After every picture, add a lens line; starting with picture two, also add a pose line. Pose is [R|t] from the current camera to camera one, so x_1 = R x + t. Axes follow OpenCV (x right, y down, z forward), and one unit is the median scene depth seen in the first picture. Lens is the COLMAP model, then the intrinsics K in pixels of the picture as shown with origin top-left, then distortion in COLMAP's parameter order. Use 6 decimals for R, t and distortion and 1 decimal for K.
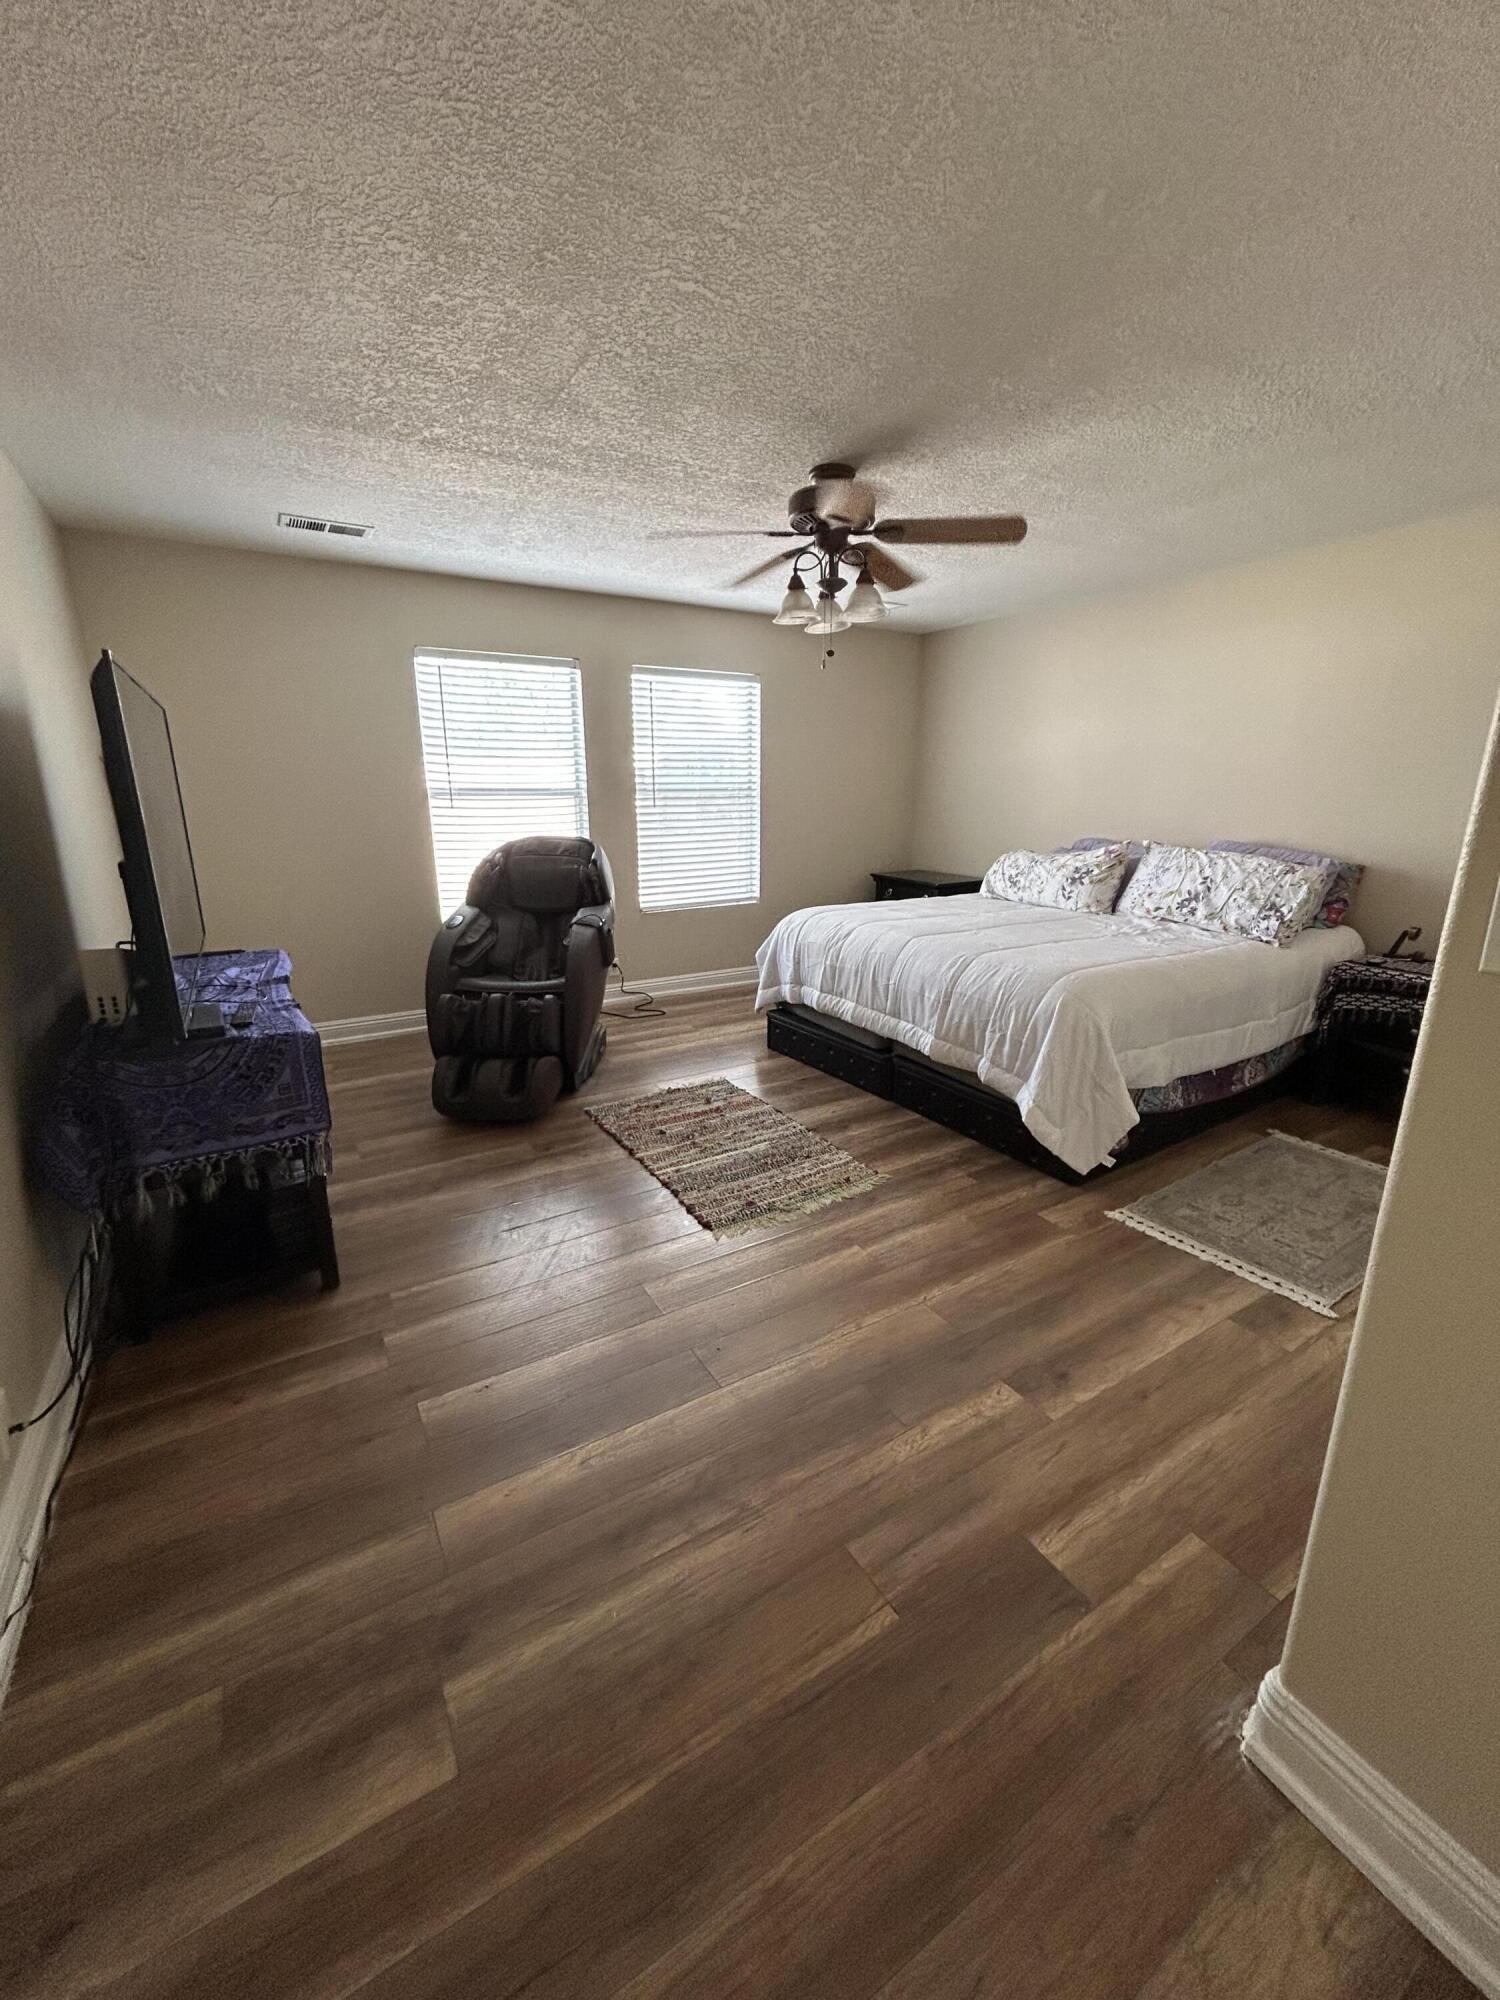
lens RADIAL K [[803.5, 0, 756.6], [0, 803.5, 996.0], [0, 0, 1]] dist [0.000747, 0.000319]
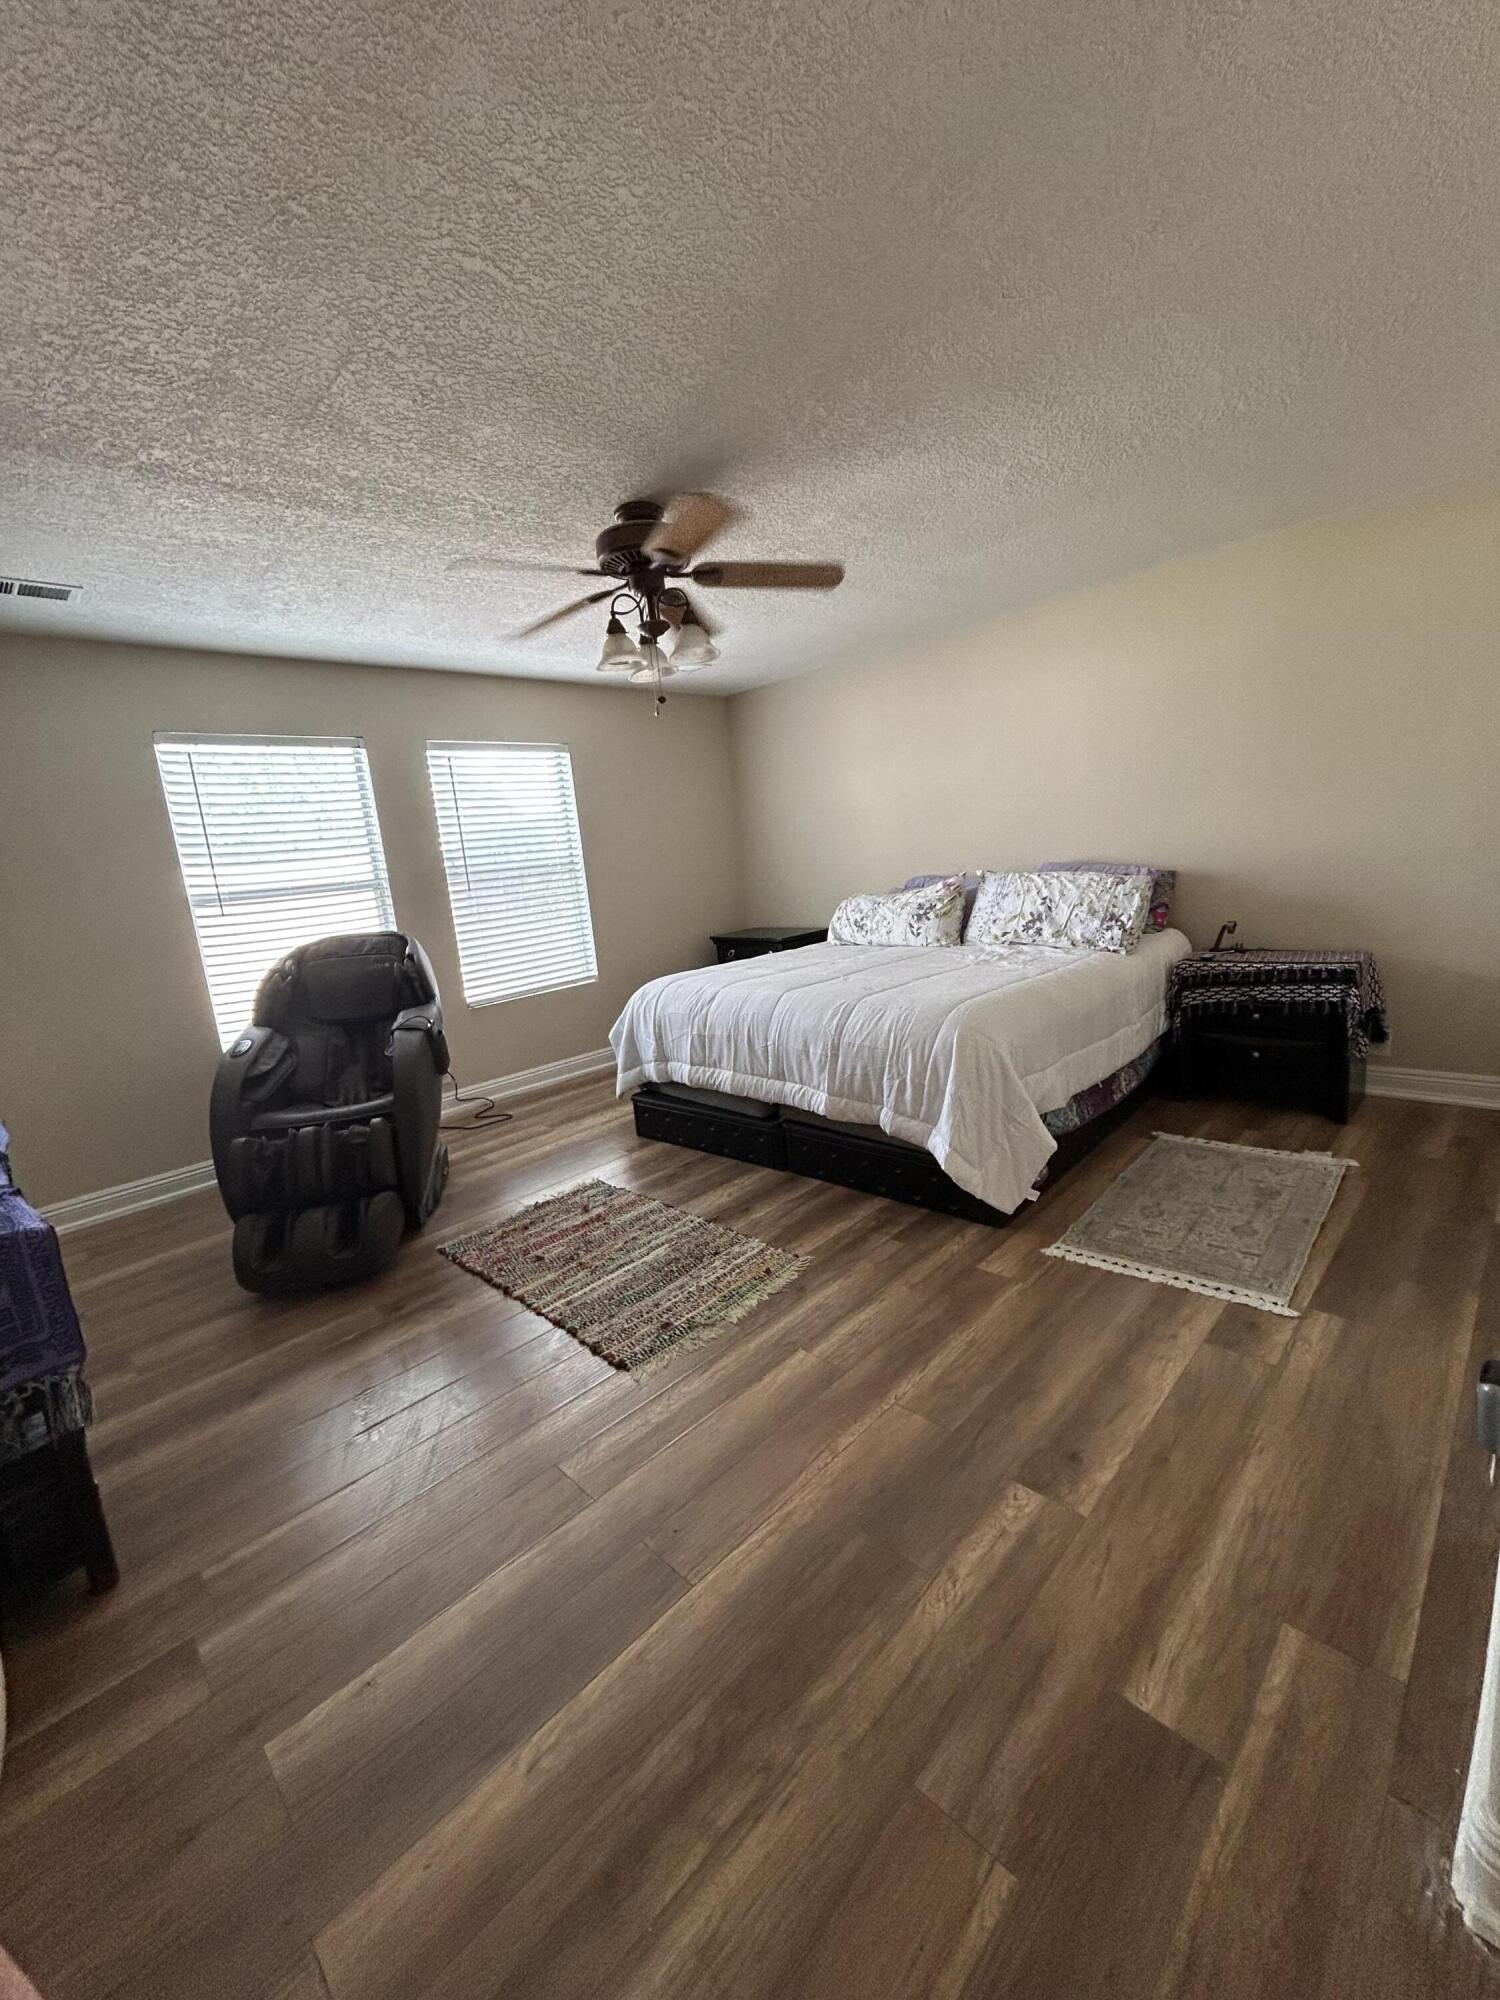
lens RADIAL K [[802.0, 0, 755.6], [0, 802.0, 995.5], [0, 0, 1]] dist [-0.001331, -0.000143]
pose [[0.966388, -0.133001, 0.220011, -0.048326], [0.152522, 0.985512, -0.074183, -0.005349], [-0.206957, 0.105246, 0.972673, 0.107692]]
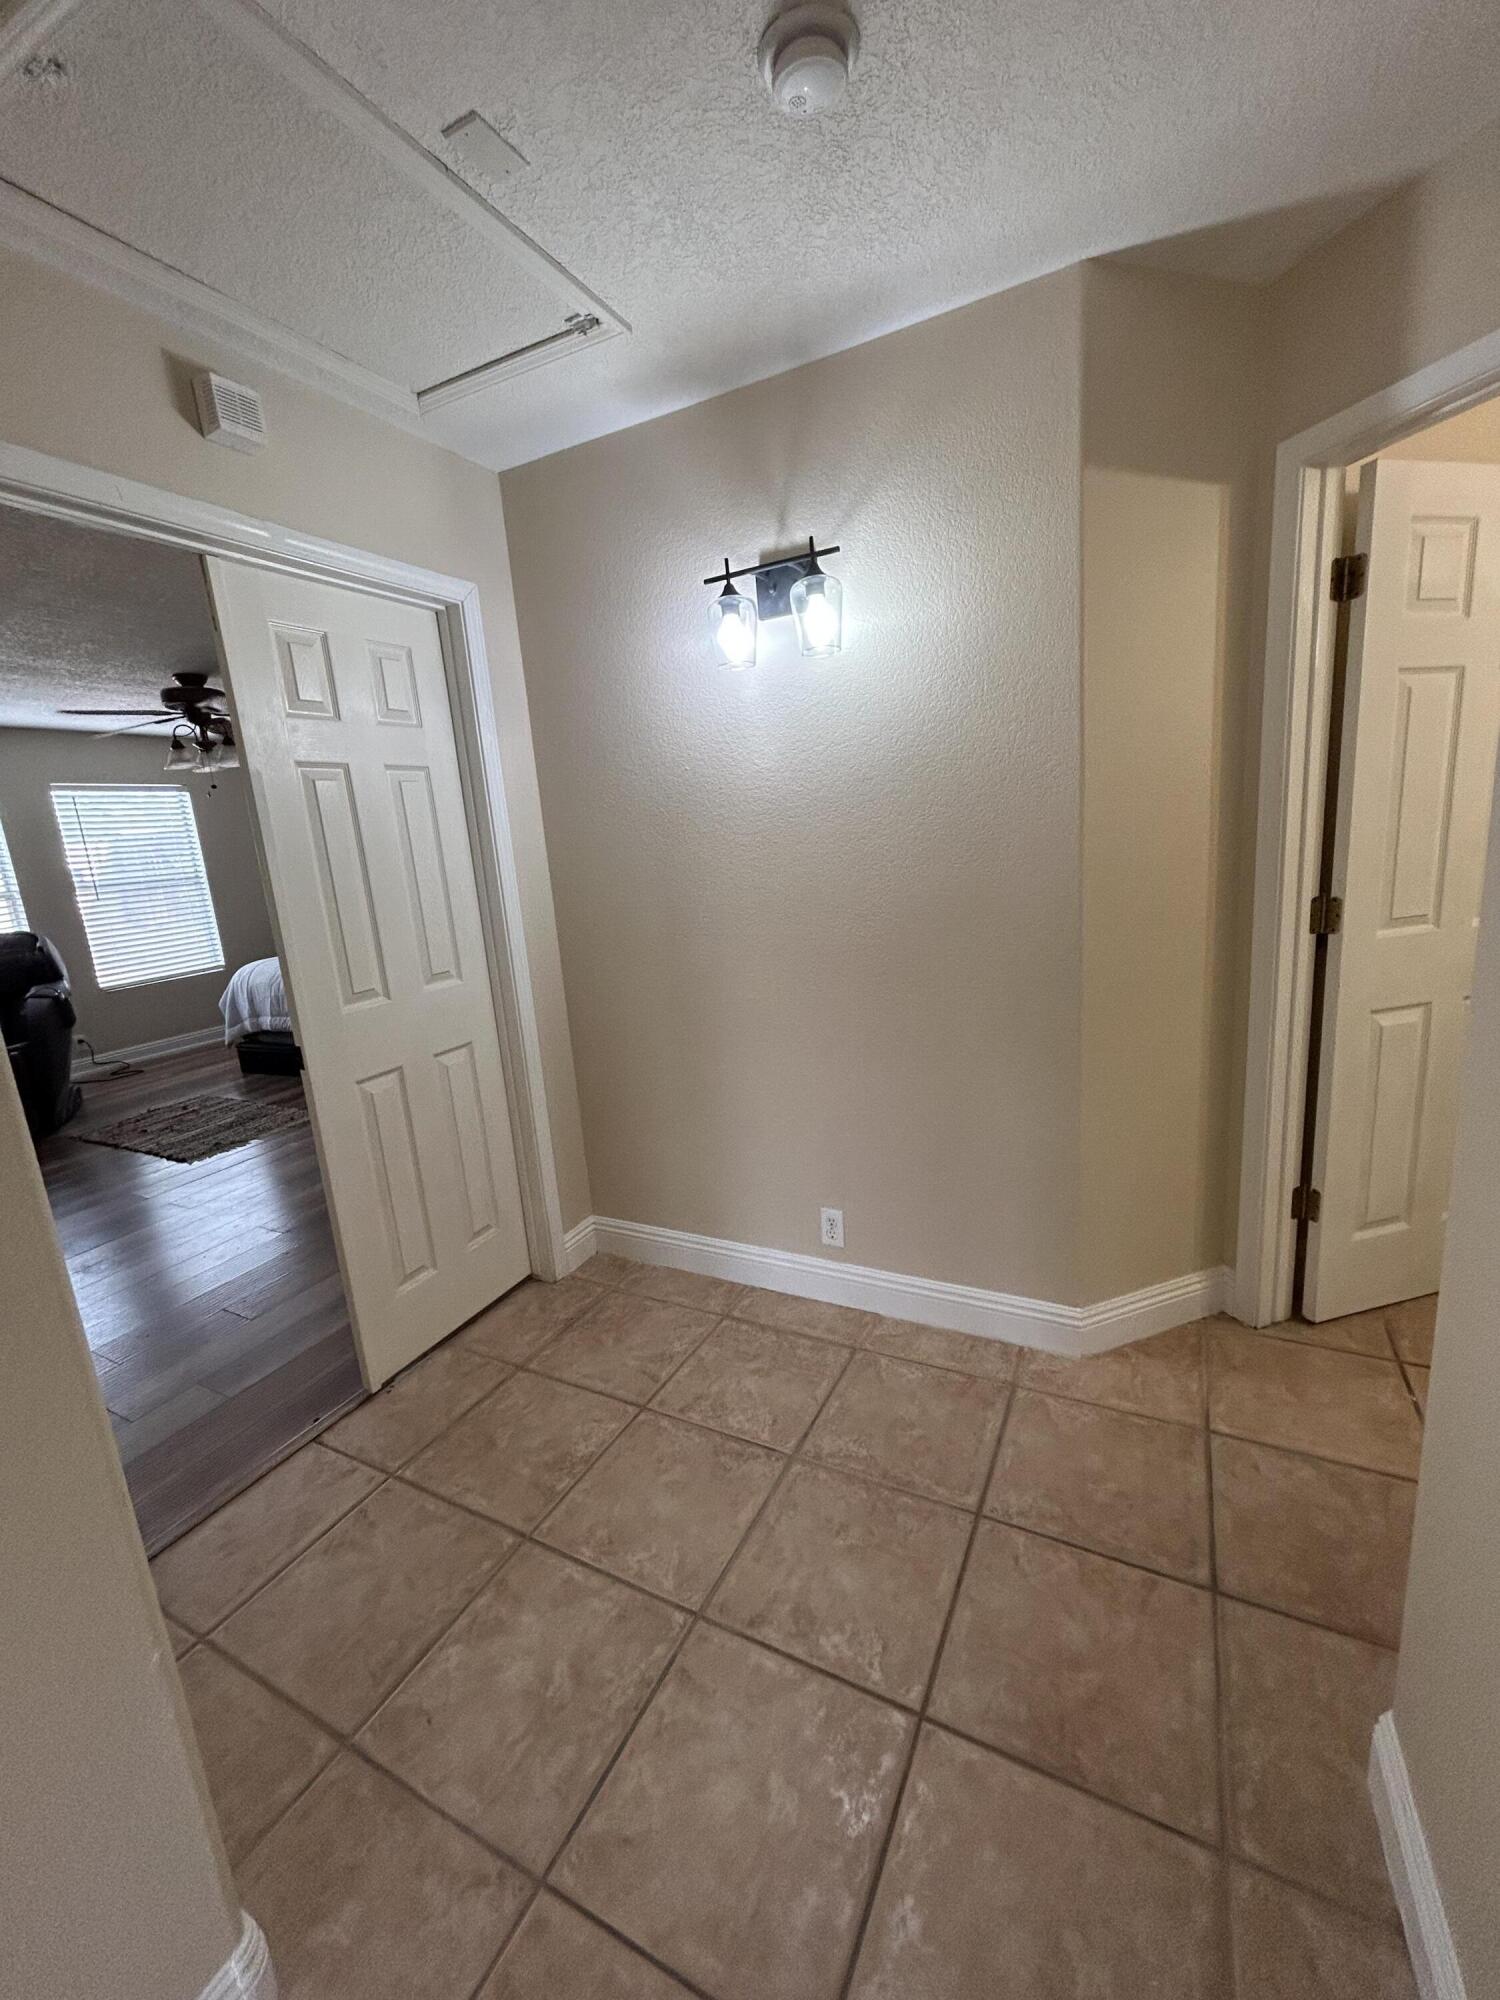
lens RADIAL K [[803.5, 0, 756.6], [0, 803.5, 996.0], [0, 0, 1]] dist [0.000747, 0.000319]
pose [[0.850740, -0.169880, 0.497375, 0.130938], [0.207501, 0.978012, -0.020879, 0.196327], [-0.482892, 0.120968, 0.867284, -0.728270]]
